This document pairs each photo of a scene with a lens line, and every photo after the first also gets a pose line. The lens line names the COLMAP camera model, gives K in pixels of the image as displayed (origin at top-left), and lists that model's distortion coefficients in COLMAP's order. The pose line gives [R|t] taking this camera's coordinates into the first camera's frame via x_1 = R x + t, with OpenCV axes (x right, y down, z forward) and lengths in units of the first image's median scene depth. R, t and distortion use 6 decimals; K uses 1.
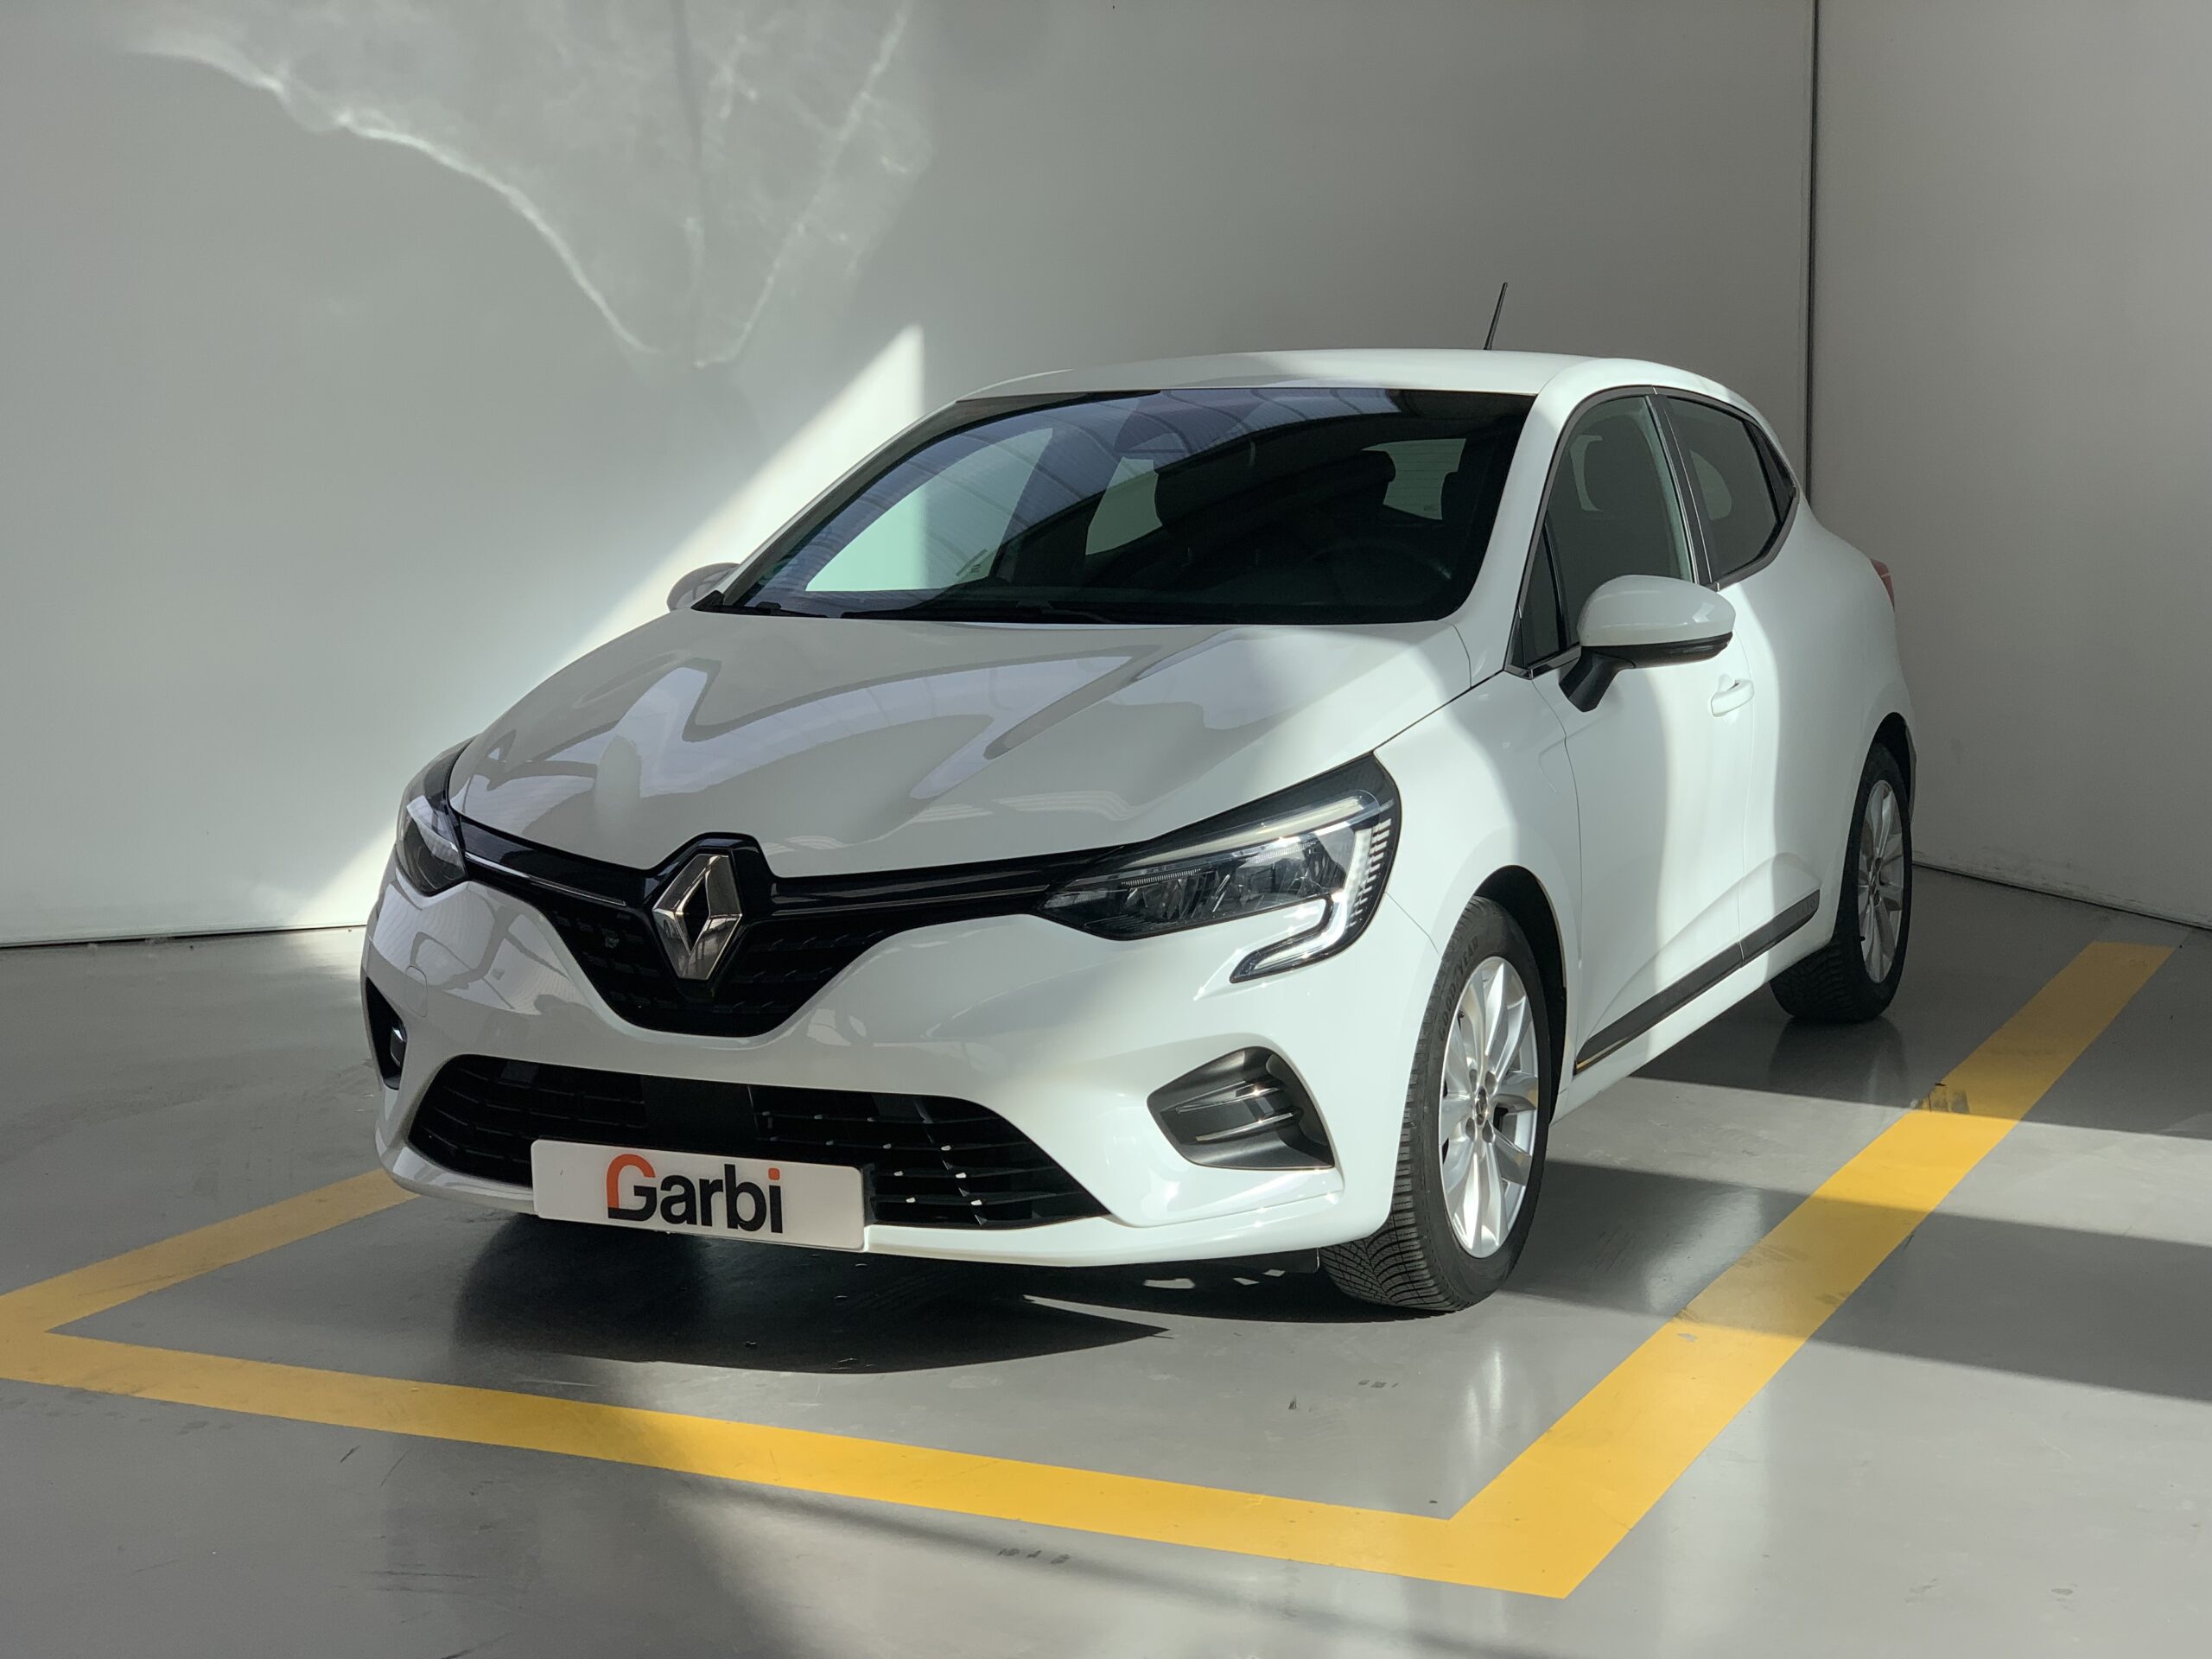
lens RADIAL K [[3343.8, 0, 1106.0], [0, 3343.8, 829.5], [0, 0, 1]] dist [-0.036729, -0.166415]
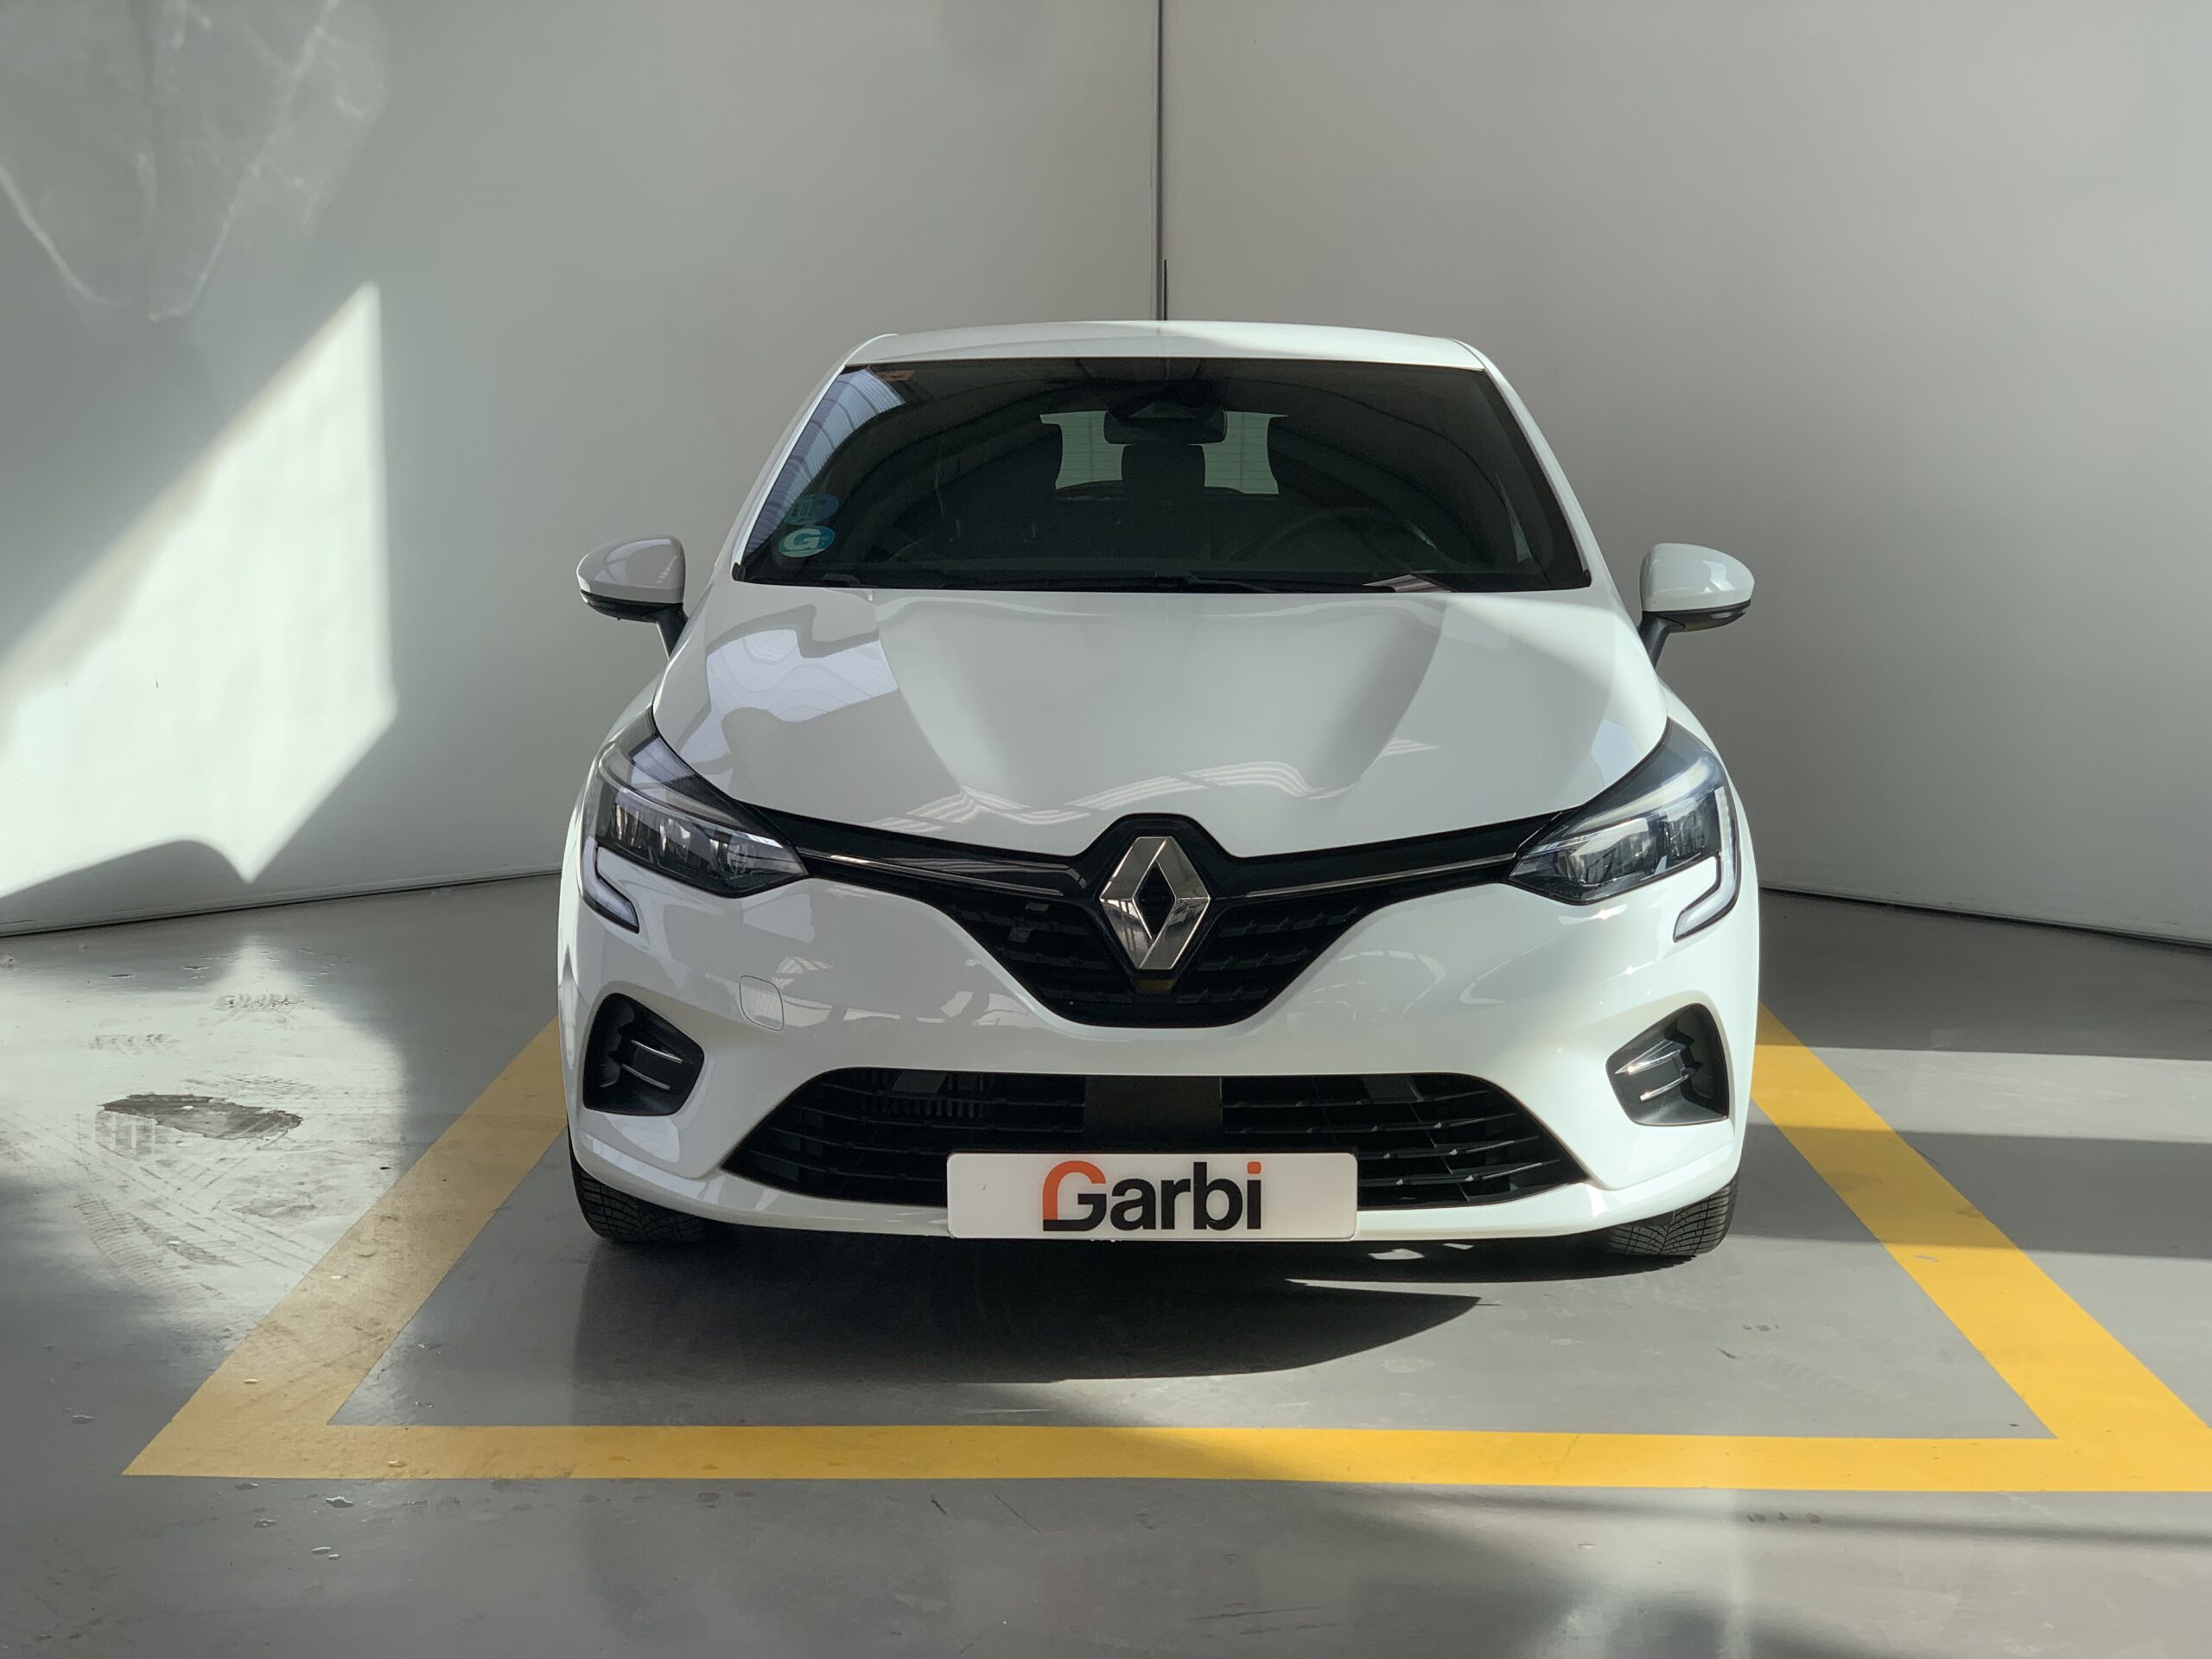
lens RADIAL K [[3343.8, 0, 1106.0], [0, 3343.8, 829.5], [0, 0, 1]] dist [-0.036729, -0.166415]
pose [[0.906741, -0.036779, 0.420081, -0.529852], [0.034361, 0.999321, 0.013325, -0.007733], [-0.420285, 0.002352, 0.907389, 0.148127]]
